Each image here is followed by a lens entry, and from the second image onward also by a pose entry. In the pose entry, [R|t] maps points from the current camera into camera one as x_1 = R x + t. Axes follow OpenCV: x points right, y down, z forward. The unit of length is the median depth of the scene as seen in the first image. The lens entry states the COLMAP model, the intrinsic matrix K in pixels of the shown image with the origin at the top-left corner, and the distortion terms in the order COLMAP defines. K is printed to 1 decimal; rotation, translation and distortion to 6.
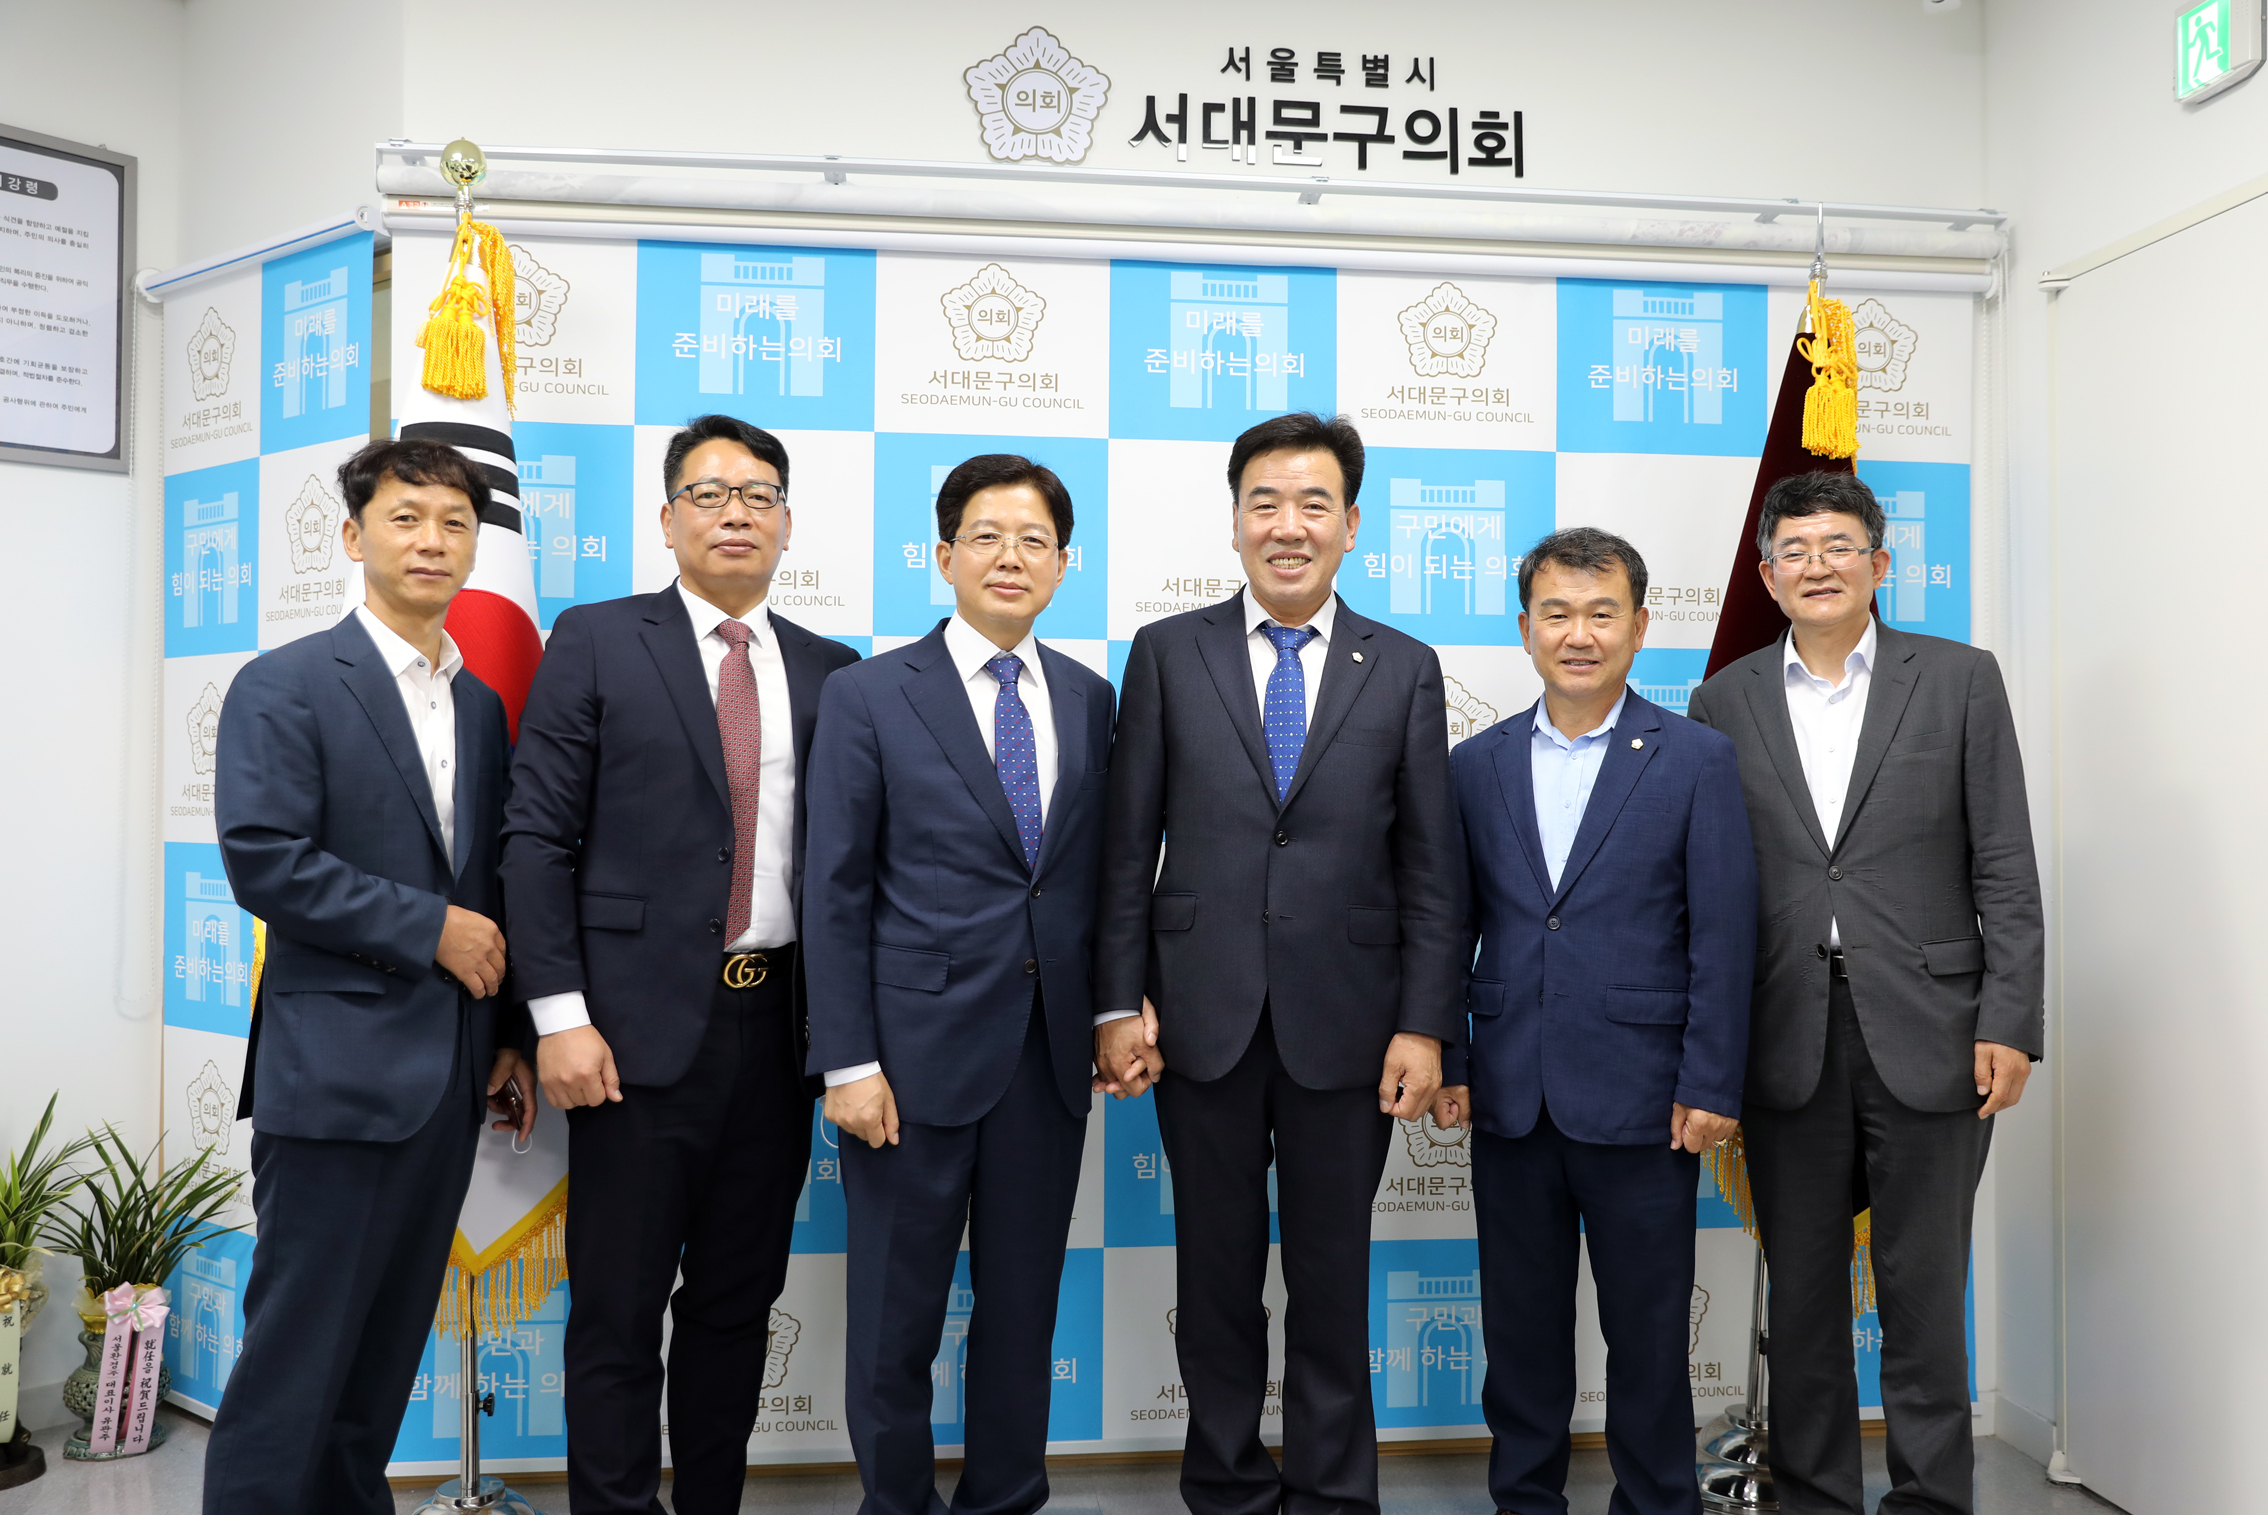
lens RADIAL K [[2367.1, 0, 1185.4], [0, 2367.1, 731.3], [0, 0, 1]] dist [0.020741, 0.028377]
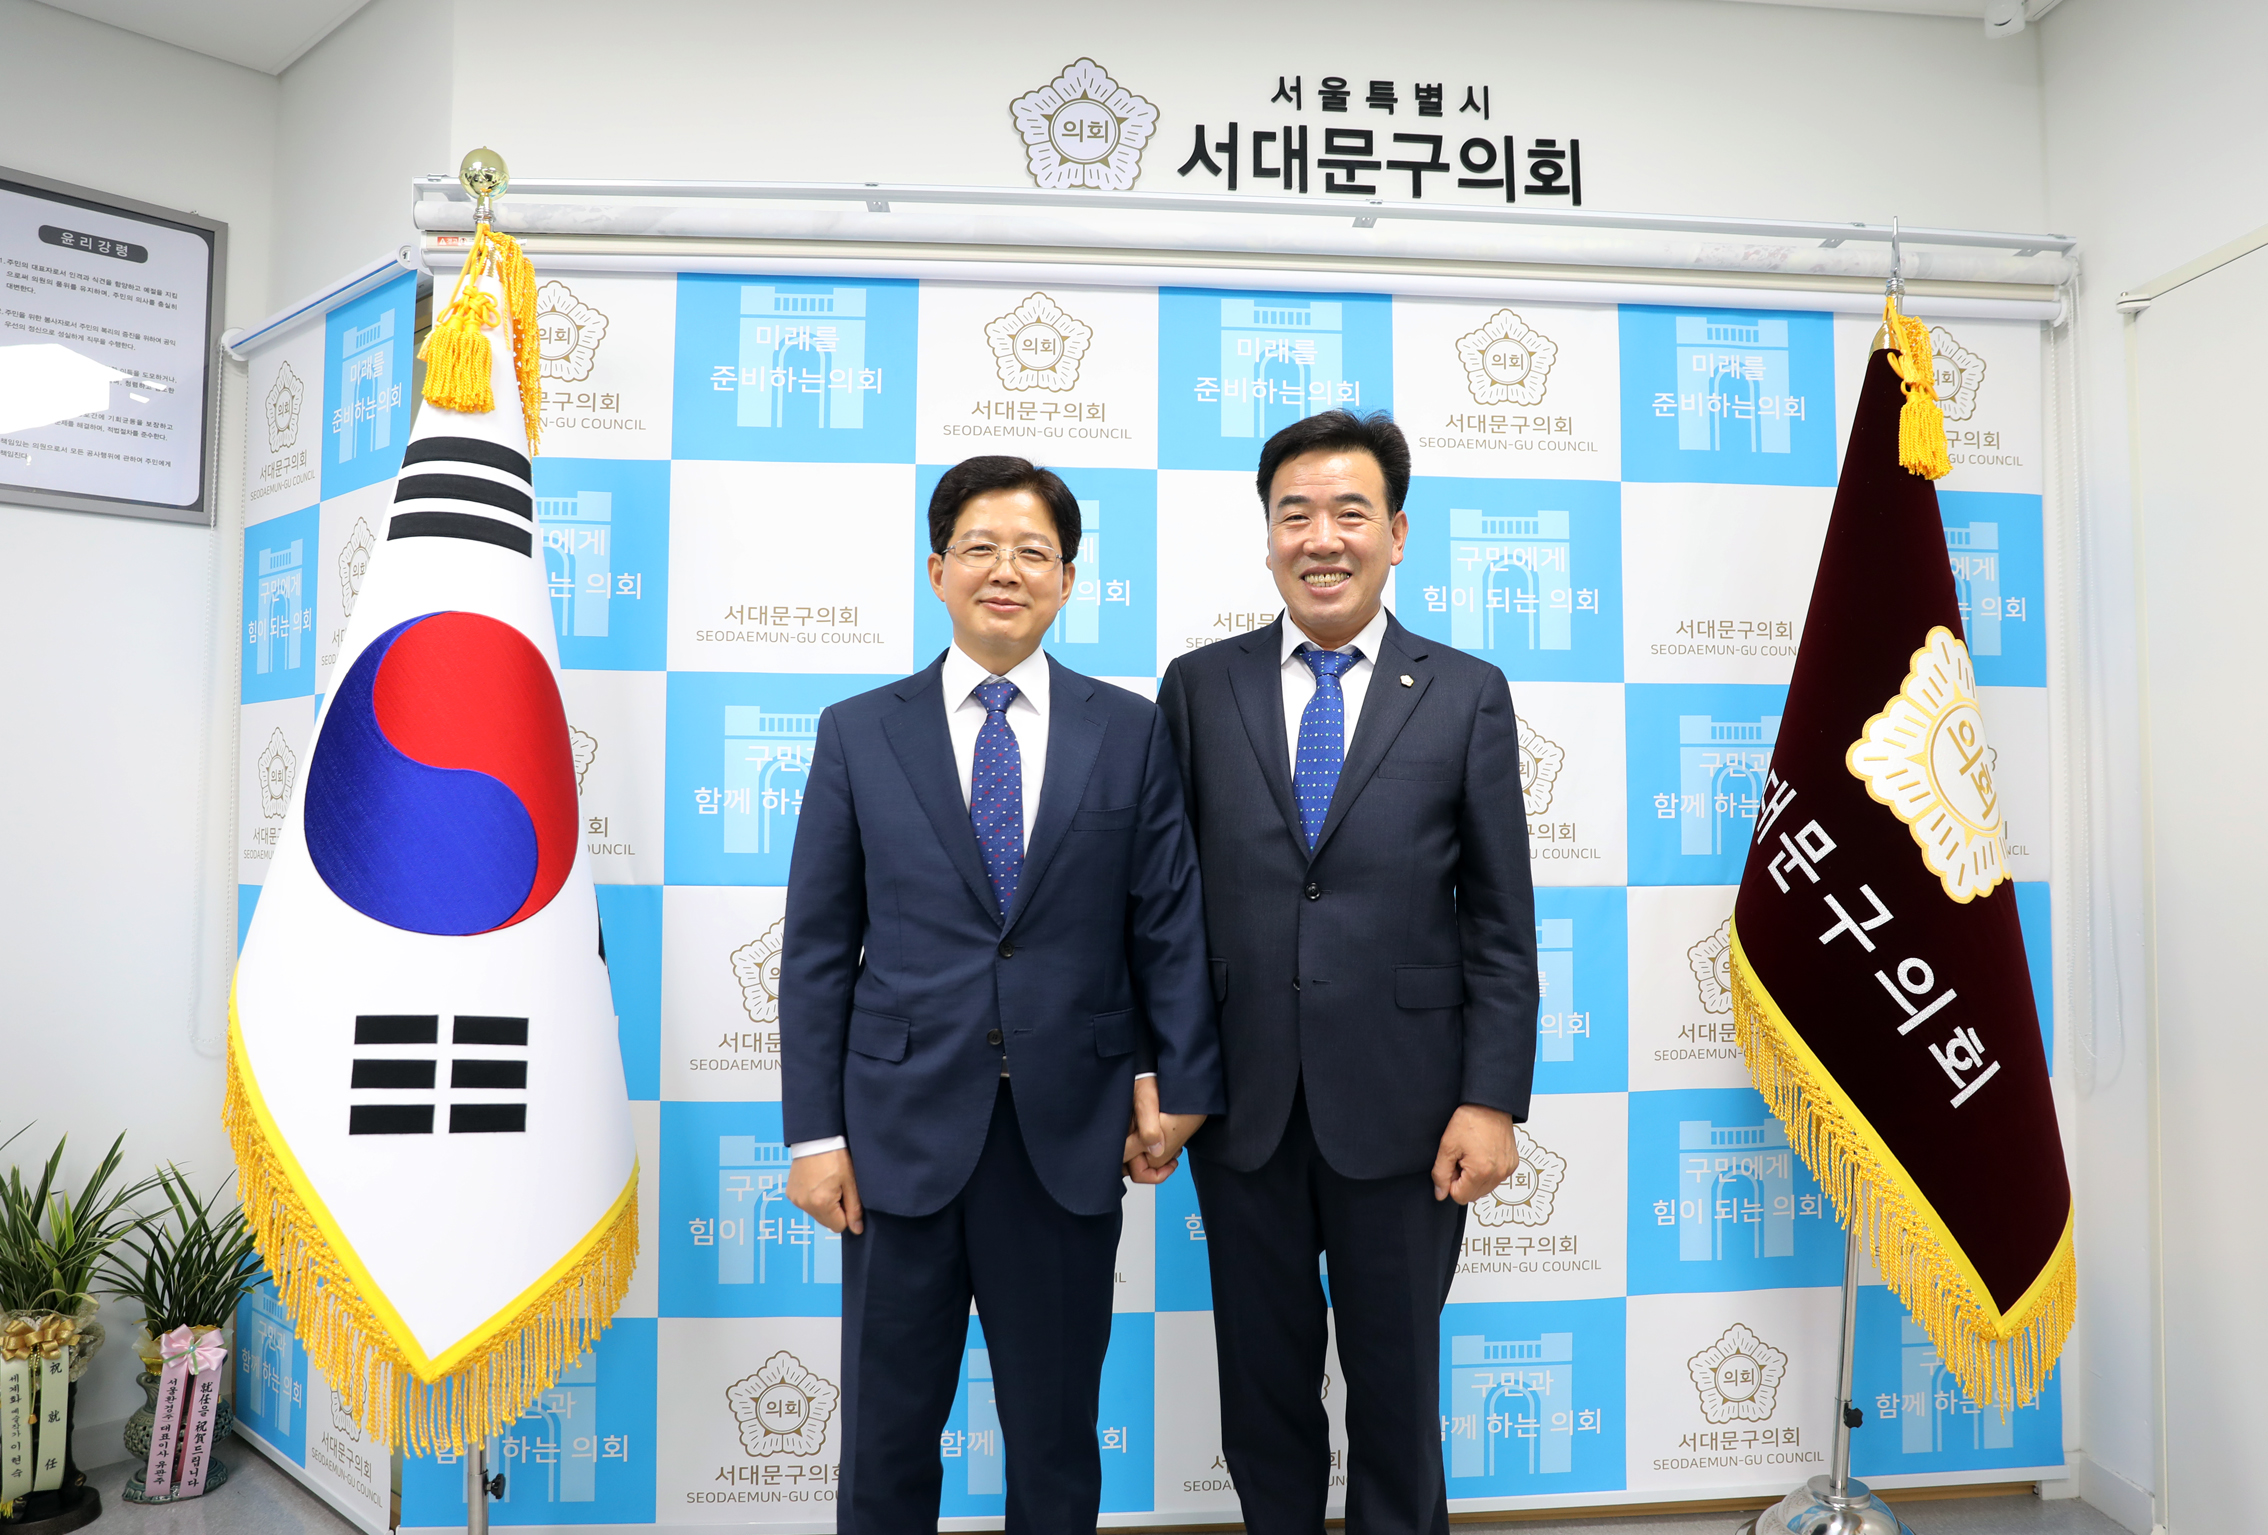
lens RADIAL K [[1903.2, 0, 1192.2], [0, 1903.2, 718.6], [0, 0, 1]] dist [-0.089690, 0.095766]
pose [[0.999113, -0.004929, -0.041817, 0.013645], [0.003614, 0.999499, -0.031456, 0.002405], [0.041951, 0.031277, 0.998630, 0.226291]]
